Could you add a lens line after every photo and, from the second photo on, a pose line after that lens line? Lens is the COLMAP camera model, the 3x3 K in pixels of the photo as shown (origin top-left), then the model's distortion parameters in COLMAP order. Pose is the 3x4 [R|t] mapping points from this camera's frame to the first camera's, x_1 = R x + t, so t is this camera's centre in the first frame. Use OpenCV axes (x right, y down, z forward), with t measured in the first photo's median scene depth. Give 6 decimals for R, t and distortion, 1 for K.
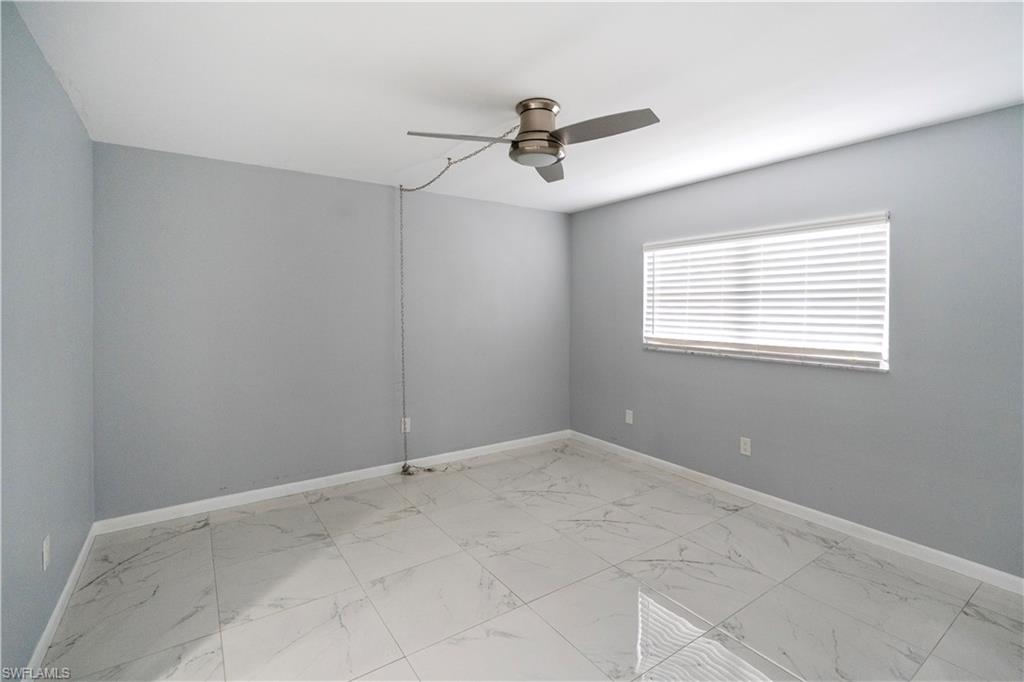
lens RADIAL K [[467.0, 0, 516.2], [0, 467.0, 335.1], [0, 0, 1]] dist [-0.004524, 0.002186]
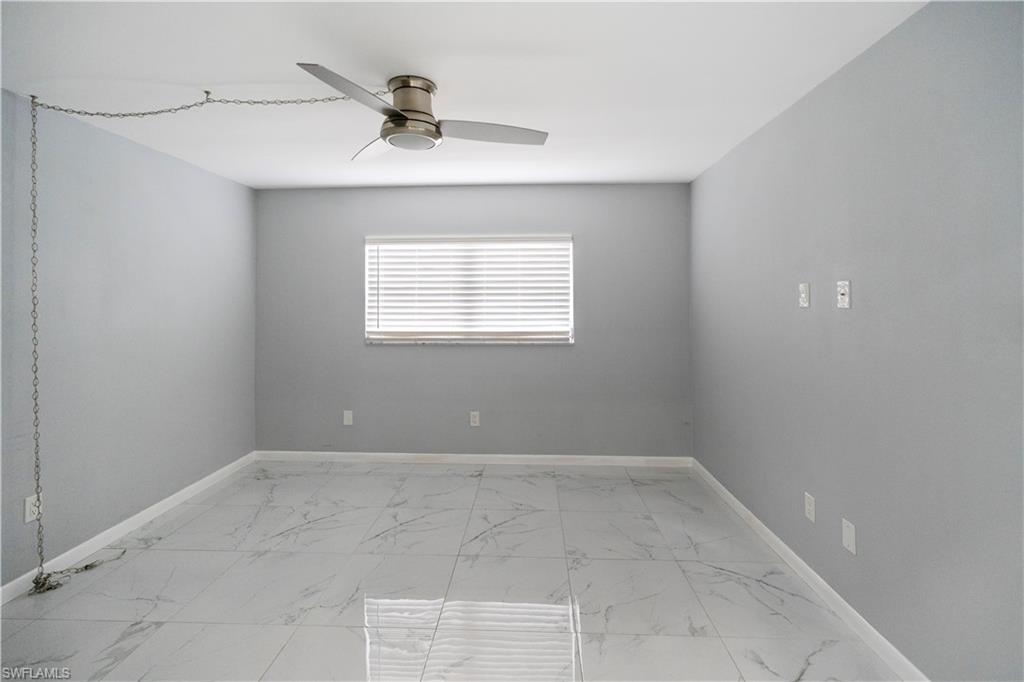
lens RADIAL K [[467.0, 0, 517.3], [0, 467.0, 312.9], [0, 0, 1]] dist [-0.004524, 0.002186]
pose [[0.612344, -0.025886, 0.790167, -0.358184], [0.053216, 0.998547, -0.008527, -0.012059], [-0.788798, 0.047271, 0.612832, 0.180963]]
